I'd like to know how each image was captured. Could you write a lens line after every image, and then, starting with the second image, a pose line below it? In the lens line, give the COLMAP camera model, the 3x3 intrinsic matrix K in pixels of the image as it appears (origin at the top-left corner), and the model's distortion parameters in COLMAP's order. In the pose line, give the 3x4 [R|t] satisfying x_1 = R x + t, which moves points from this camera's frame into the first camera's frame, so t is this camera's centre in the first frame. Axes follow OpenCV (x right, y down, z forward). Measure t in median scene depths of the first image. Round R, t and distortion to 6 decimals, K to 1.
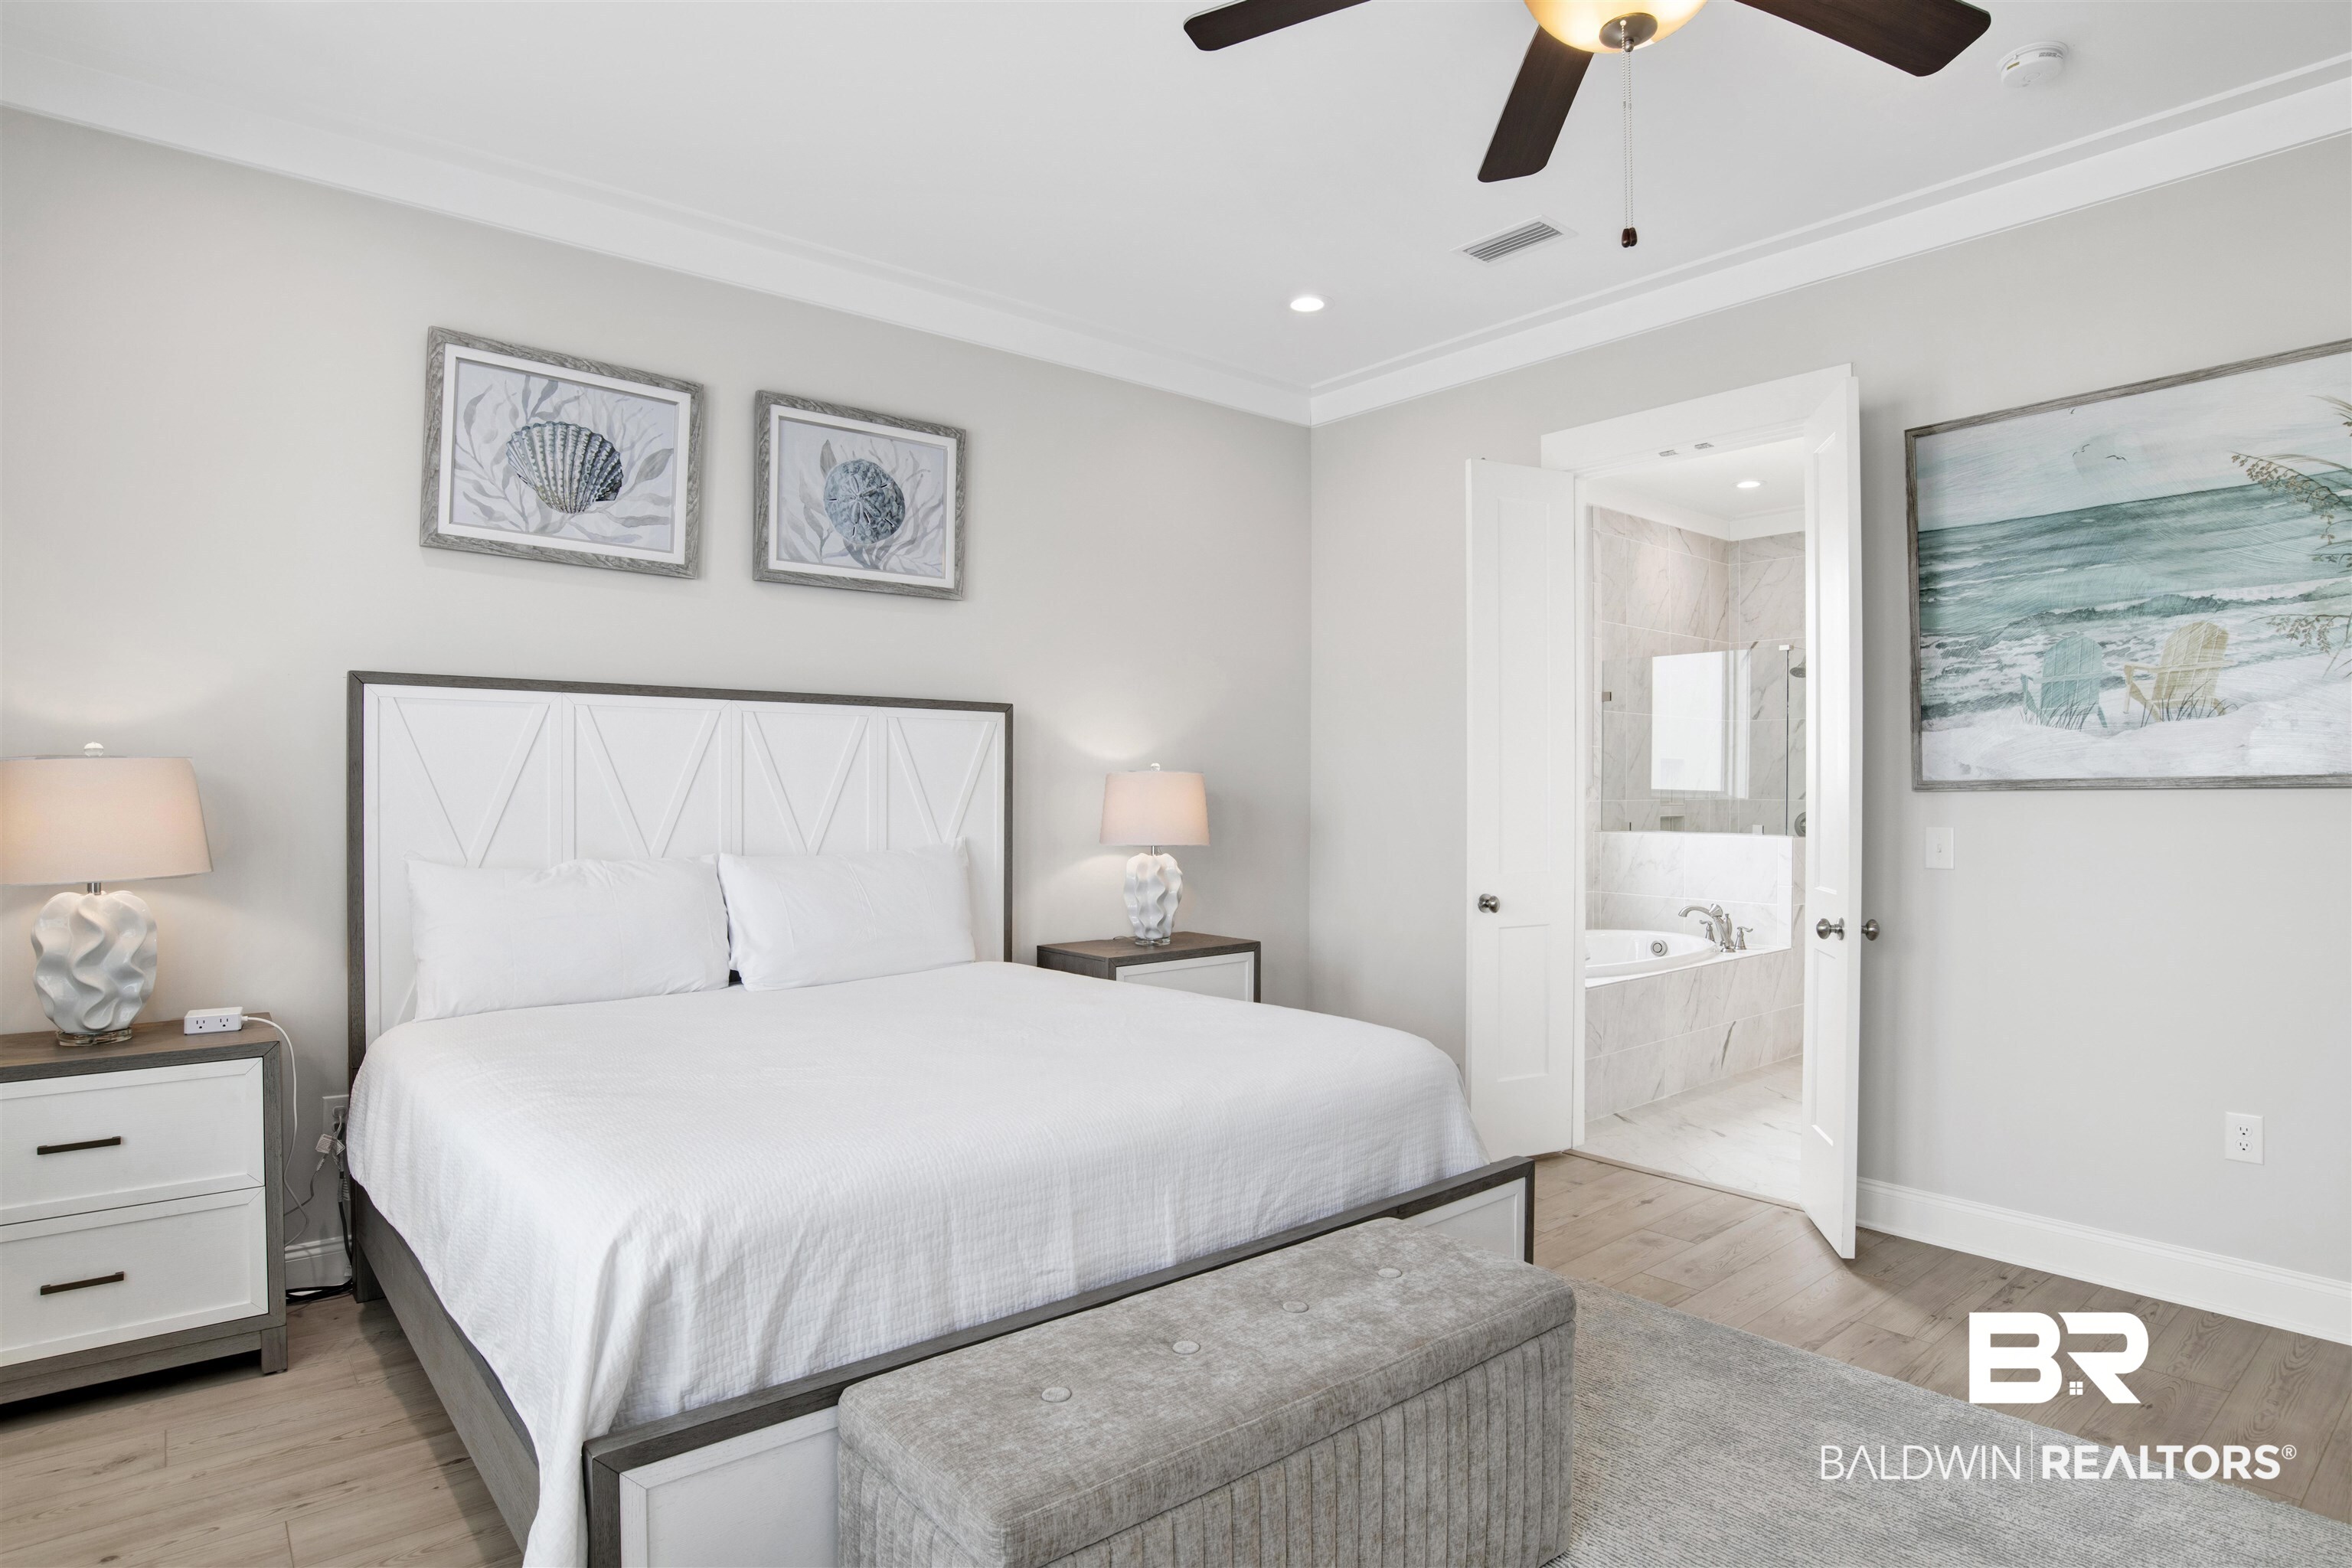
lens RADIAL K [[1283.8, 0, 1204.3], [0, 1283.8, 789.0], [0, 0, 1]] dist [-0.076203, 0.028465]
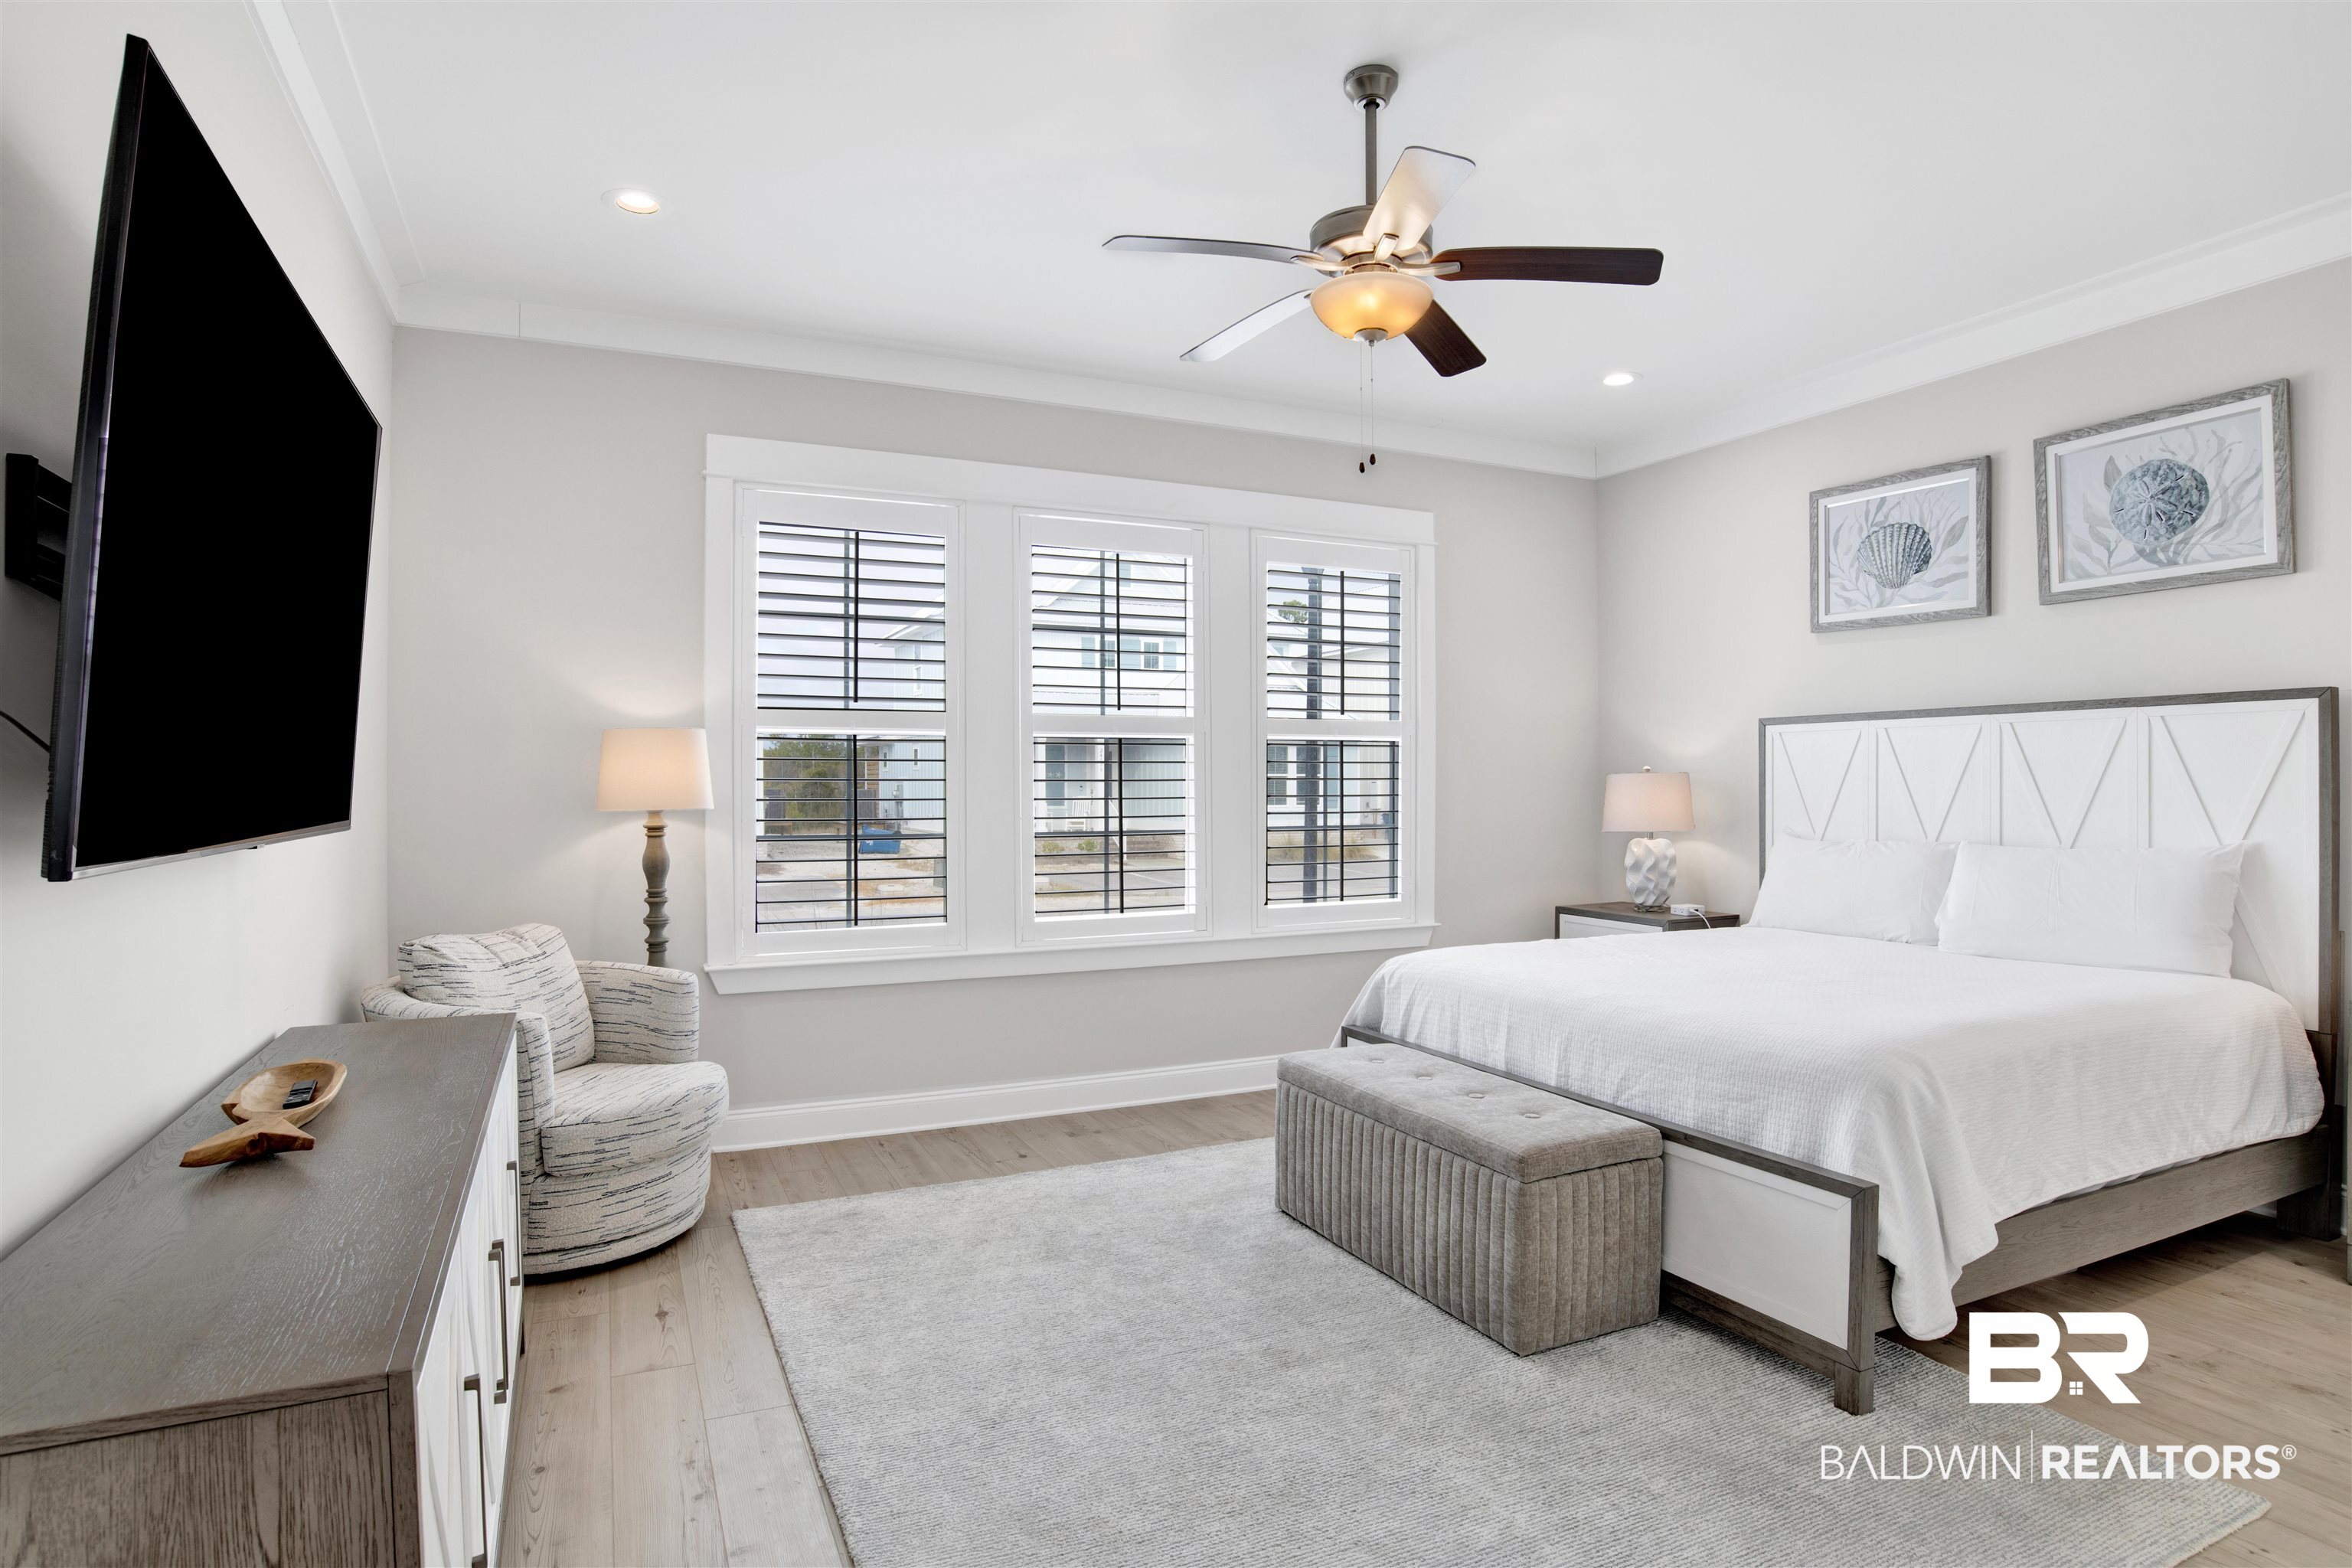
lens RADIAL K [[1283.8, 0, 1204.3], [0, 1283.8, 789.0], [0, 0, 1]] dist [-0.076203, 0.028465]
pose [[-0.252589, 0.000453, -0.967574, 0.919202], [0.001272, 0.999999, 0.000136, -0.000299], [0.967573, -0.001196, -0.252589, 0.552957]]
